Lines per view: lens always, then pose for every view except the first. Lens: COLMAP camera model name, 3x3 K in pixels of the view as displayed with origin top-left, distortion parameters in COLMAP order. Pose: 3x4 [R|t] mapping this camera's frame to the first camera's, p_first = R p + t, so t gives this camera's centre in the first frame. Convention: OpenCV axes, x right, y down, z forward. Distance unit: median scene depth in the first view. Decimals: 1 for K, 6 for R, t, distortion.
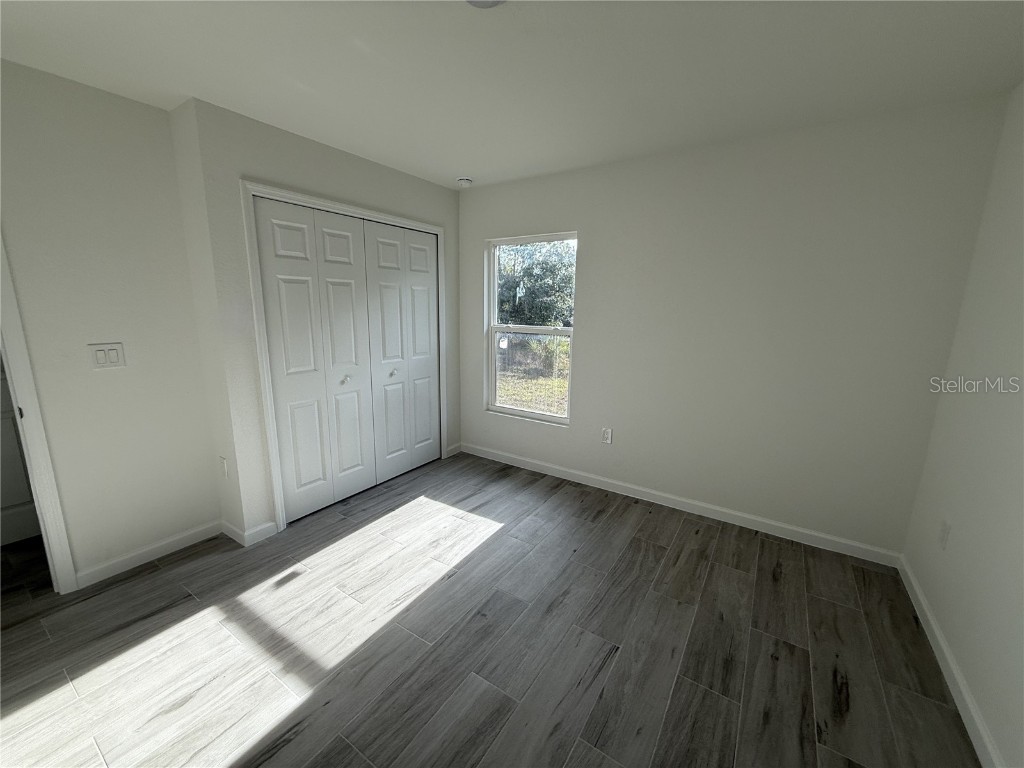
lens RADIAL K [[407.9, 0, 509.1], [0, 407.9, 385.8], [0, 0, 1]] dist [-0.000755, 0.002033]
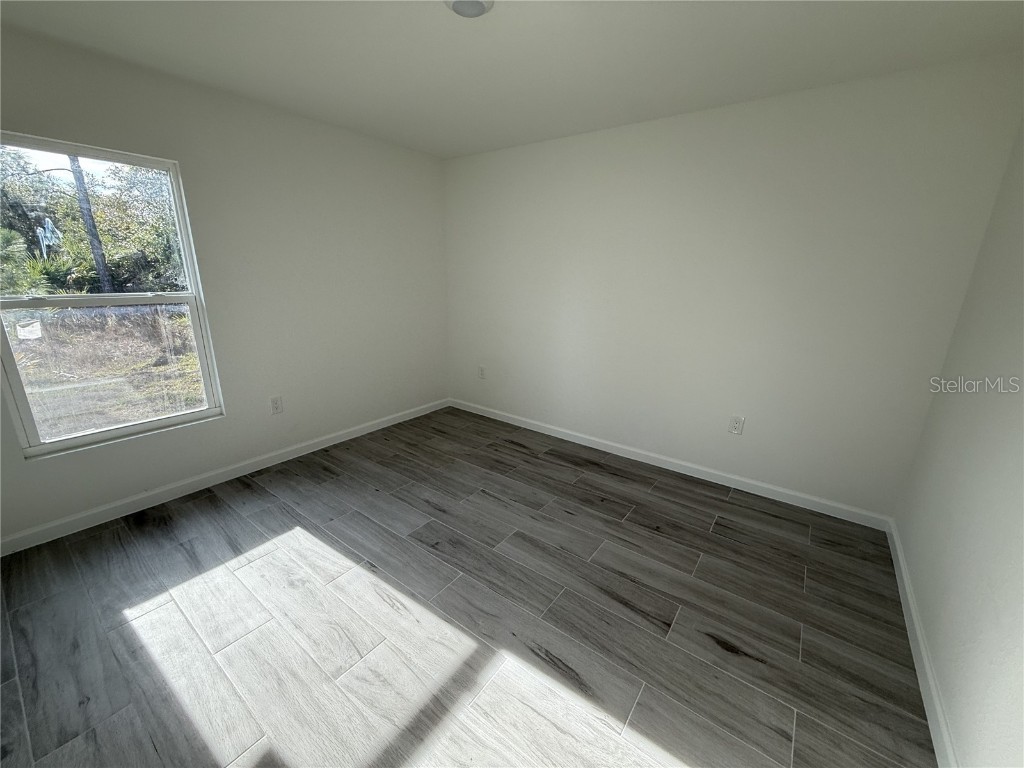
lens RADIAL K [[407.9, 0, 509.1], [0, 407.9, 385.8], [0, 0, 1]] dist [-0.000755, 0.002033]
pose [[0.062797, -0.283385, 0.956948, -0.782503], [0.177810, 0.946677, 0.268675, -0.098770], [-0.982059, 0.153283, 0.109837, 0.466242]]
